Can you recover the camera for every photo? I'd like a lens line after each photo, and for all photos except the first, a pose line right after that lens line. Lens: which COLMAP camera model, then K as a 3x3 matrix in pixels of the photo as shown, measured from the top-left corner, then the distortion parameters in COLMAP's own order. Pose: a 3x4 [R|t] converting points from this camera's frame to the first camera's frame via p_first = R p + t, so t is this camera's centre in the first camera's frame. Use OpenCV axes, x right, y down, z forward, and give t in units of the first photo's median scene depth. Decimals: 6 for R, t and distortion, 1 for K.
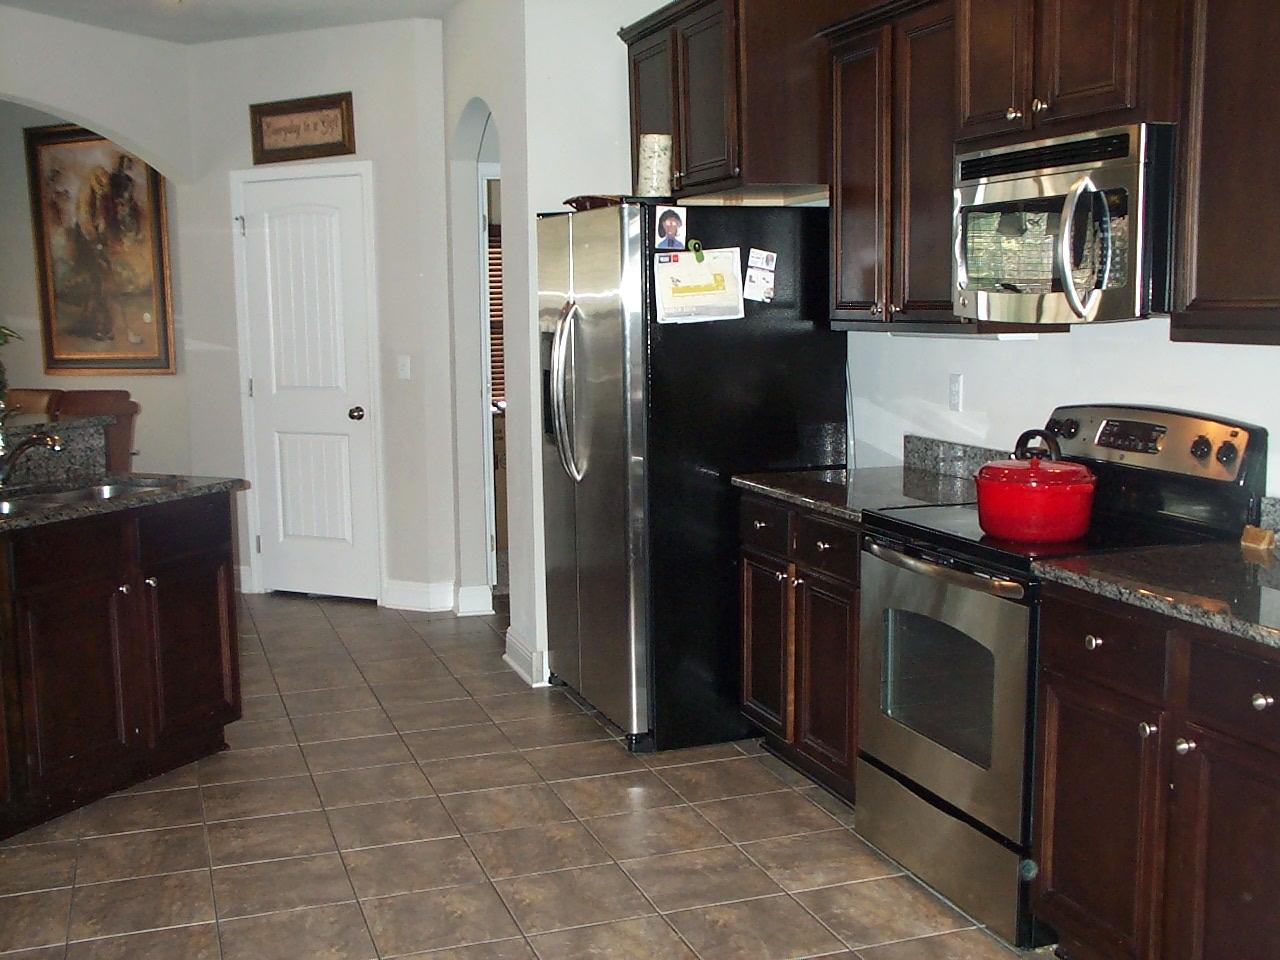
lens RADIAL K [[1431.7, 0, 624.5], [0, 1431.7, 498.7], [0, 0, 1]] dist [-0.072568, 0.000000]
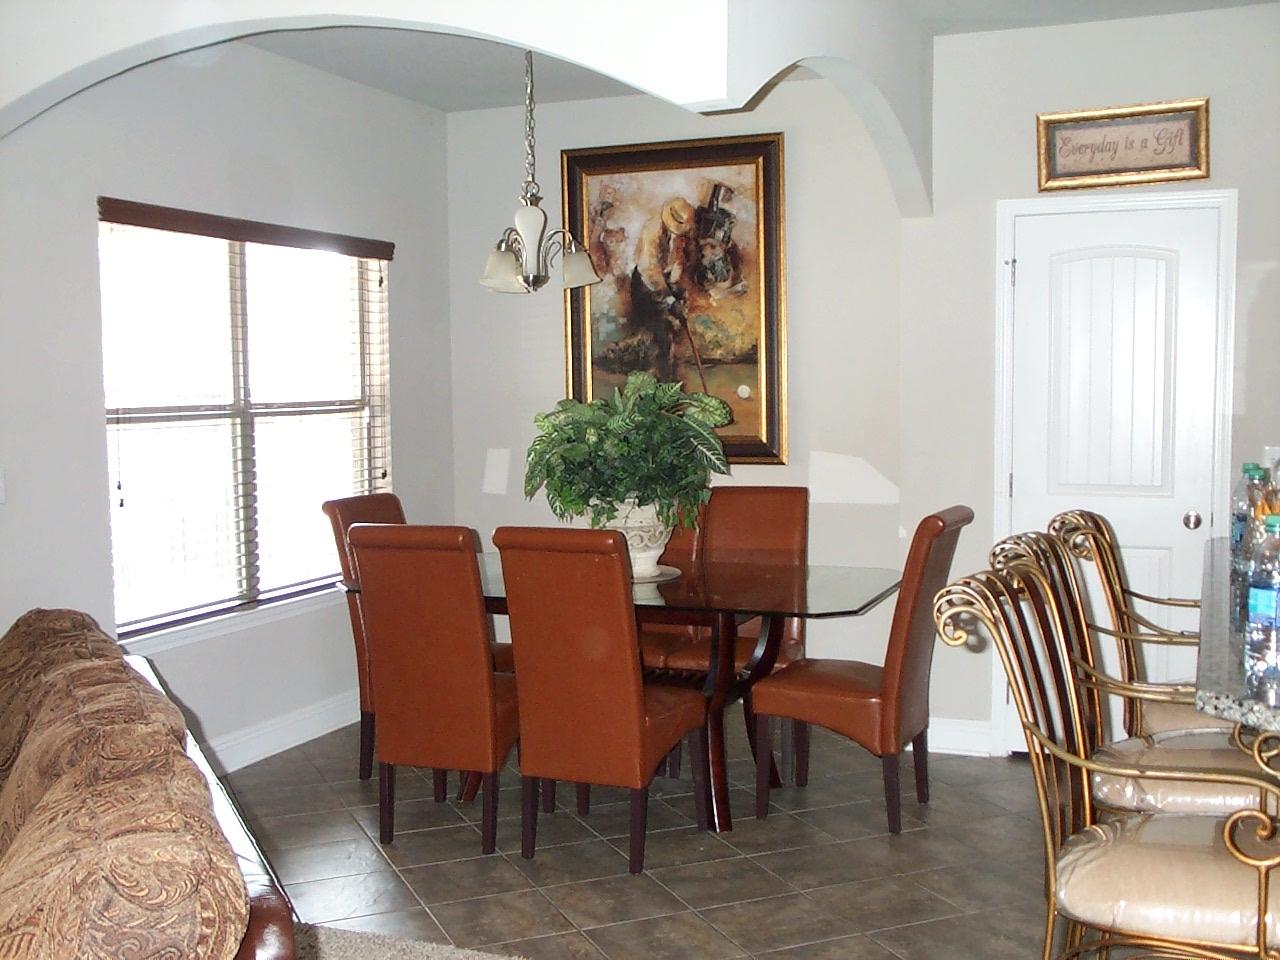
lens RADIAL K [[1431.7, 0, 642.7], [0, 1431.7, 477.2], [0, 0, 1]] dist [-0.072568, 0.000000]
pose [[0.997457, 0.000919, 0.071265, -0.758972], [0.004209, 0.997412, -0.071770, -0.042371], [-0.071147, 0.071888, 0.994872, 0.388335]]
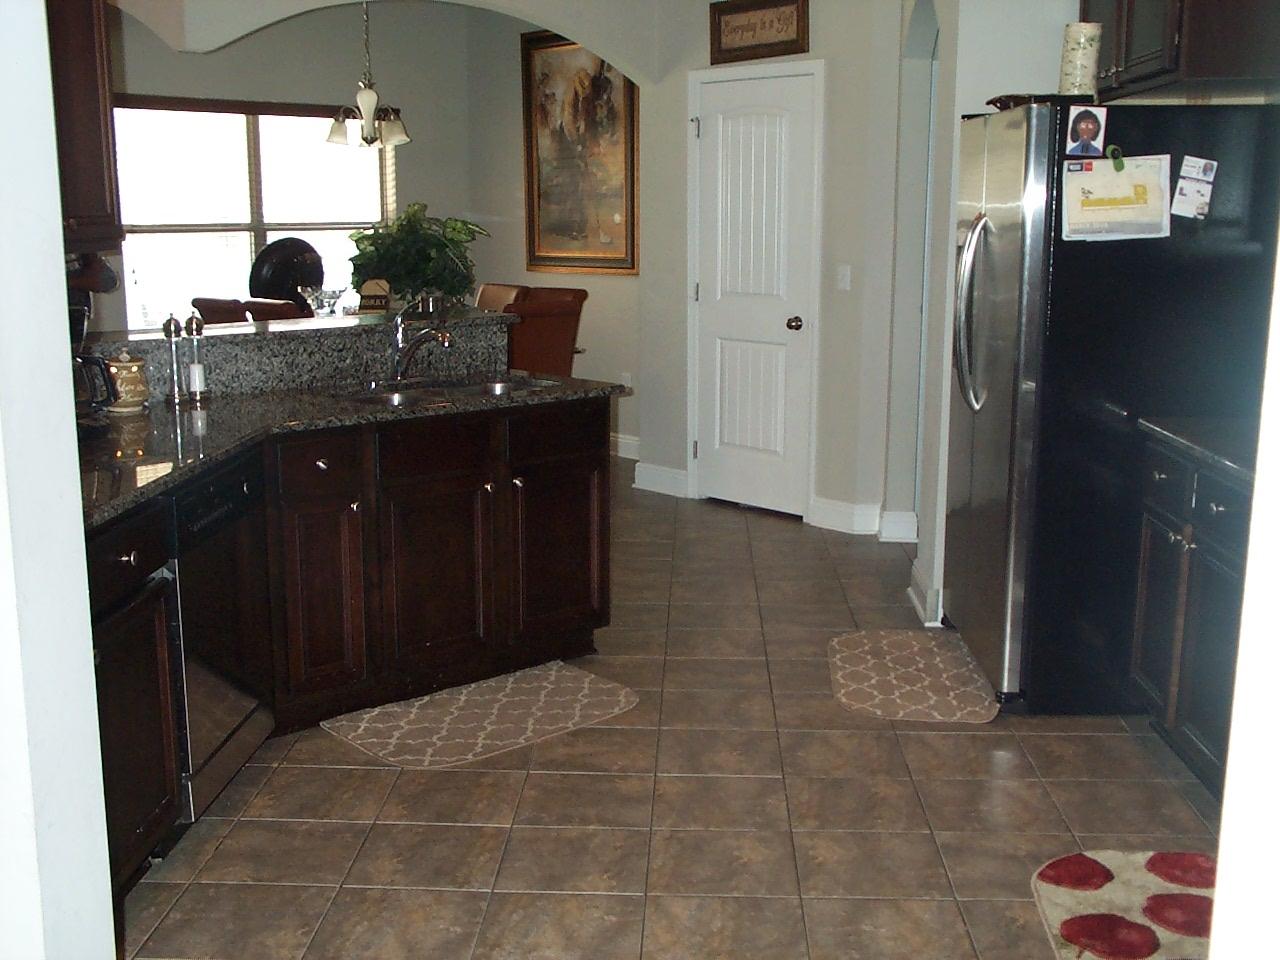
lens RADIAL K [[1431.7, 0, 629.7], [0, 1431.7, 489.1], [0, 0, 1]] dist [-0.072568, 0.000000]
pose [[0.928225, 0.087288, -0.361633, 0.098935], [-0.066312, 0.995338, 0.070039, -0.011730], [0.366060, -0.041031, 0.929686, 0.073483]]
